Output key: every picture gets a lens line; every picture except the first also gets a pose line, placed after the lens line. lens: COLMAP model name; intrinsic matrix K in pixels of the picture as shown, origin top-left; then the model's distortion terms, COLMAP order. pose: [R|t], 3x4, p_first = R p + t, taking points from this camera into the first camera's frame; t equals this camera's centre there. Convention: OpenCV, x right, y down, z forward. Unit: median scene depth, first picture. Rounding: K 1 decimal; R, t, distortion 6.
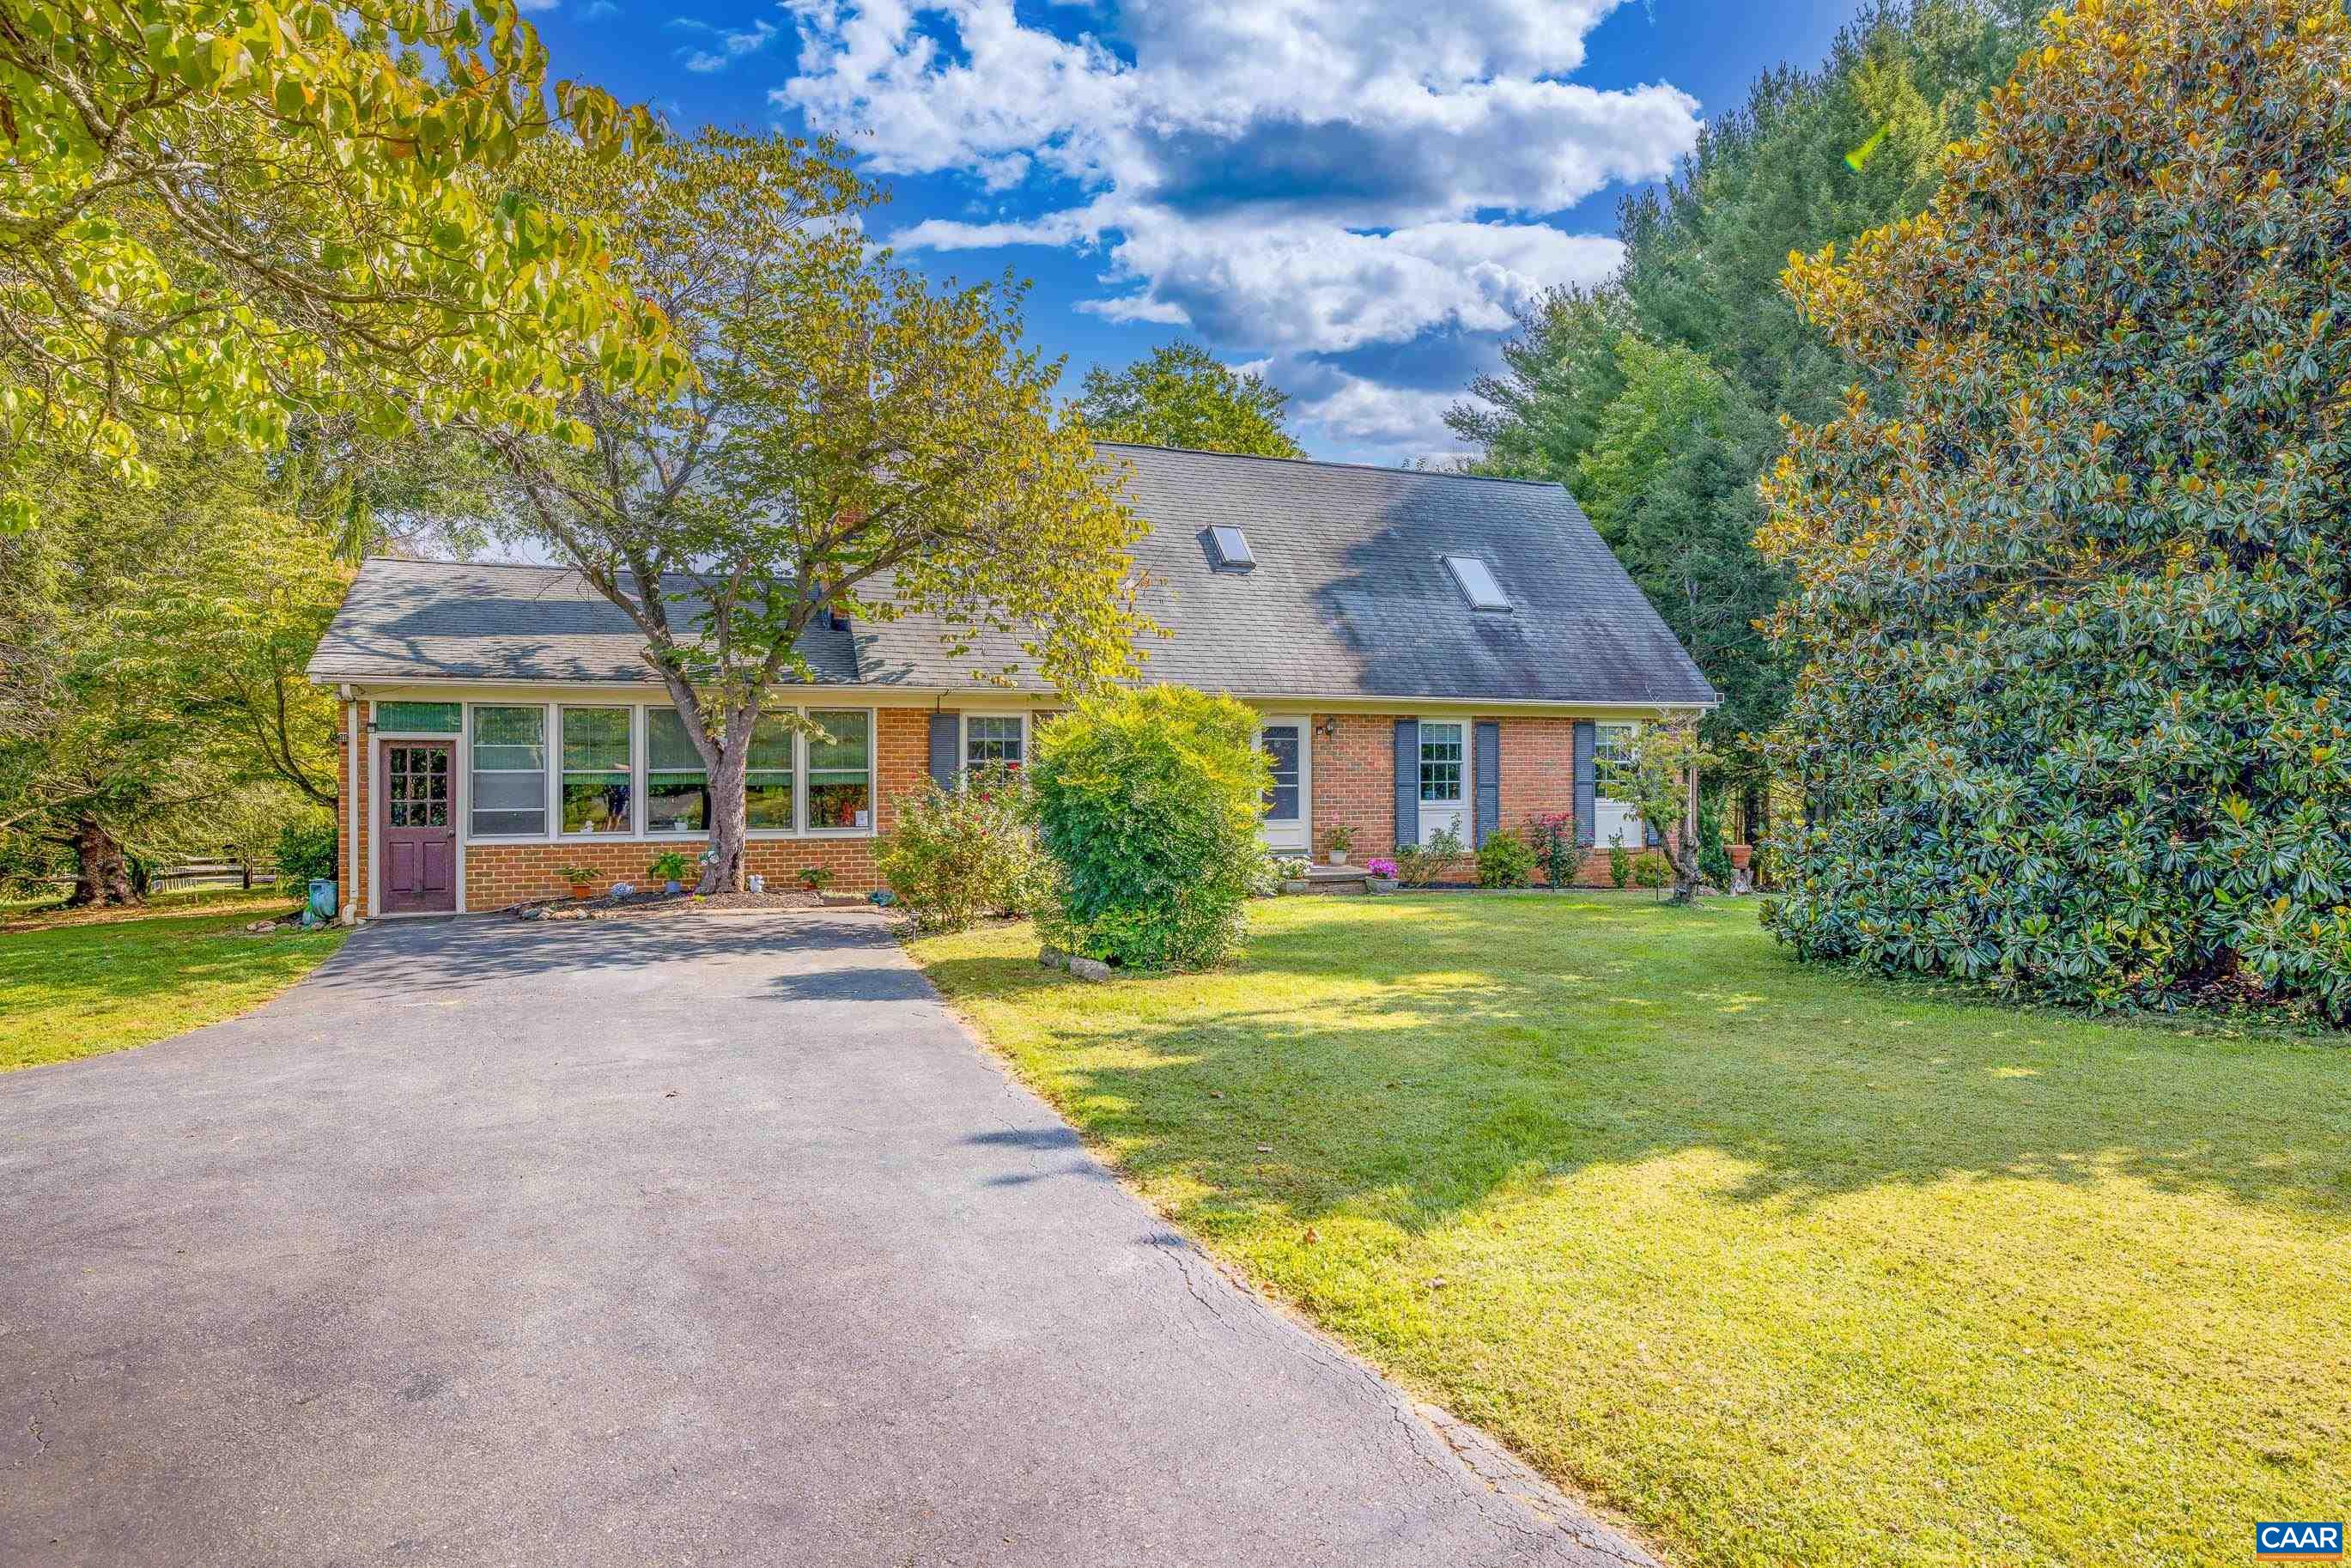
lens RADIAL K [[1576.0, 0, 1175.5], [0, 1576.0, 784.0], [0, 0, 1]] dist [-0.000568, 0.000067]
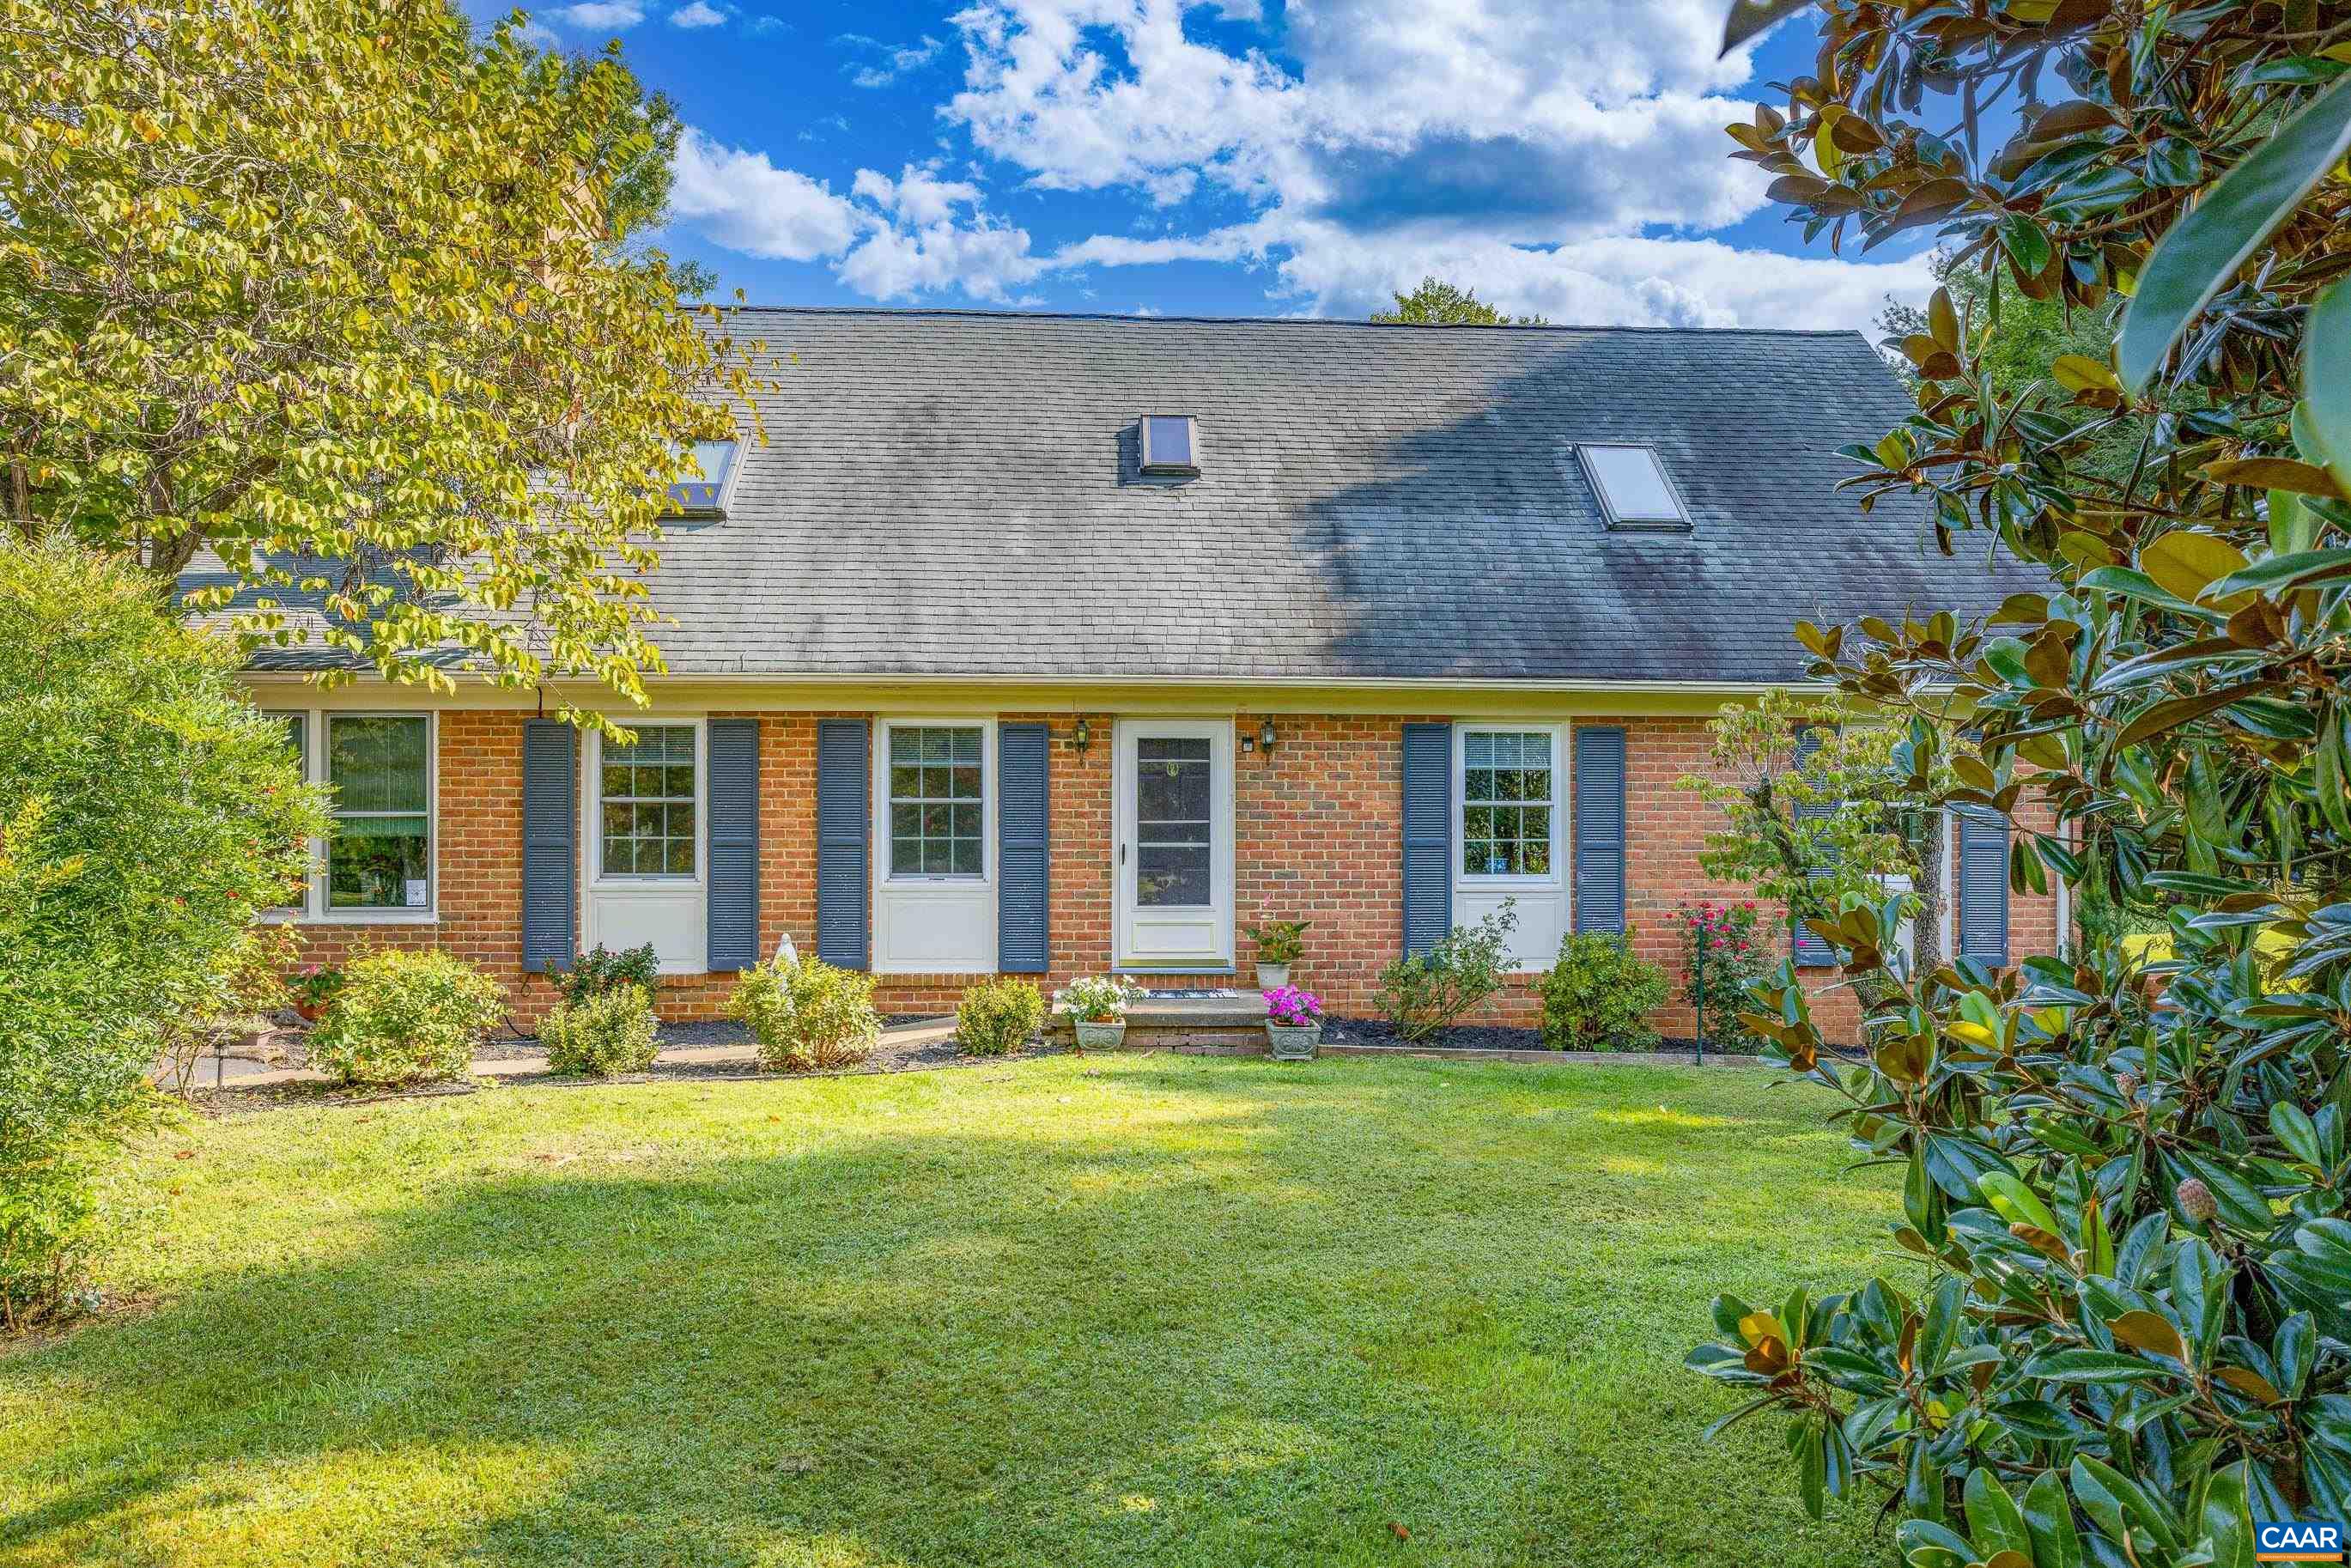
lens RADIAL K [[1576.0, 0, 1175.5], [0, 1576.0, 784.0], [0, 0, 1]] dist [-0.000568, 0.000067]
pose [[0.940122, -0.010647, -0.340671, 0.245327], [-0.007803, 0.998578, -0.052742, 0.008678], [0.340748, 0.052242, 0.938702, 0.459433]]
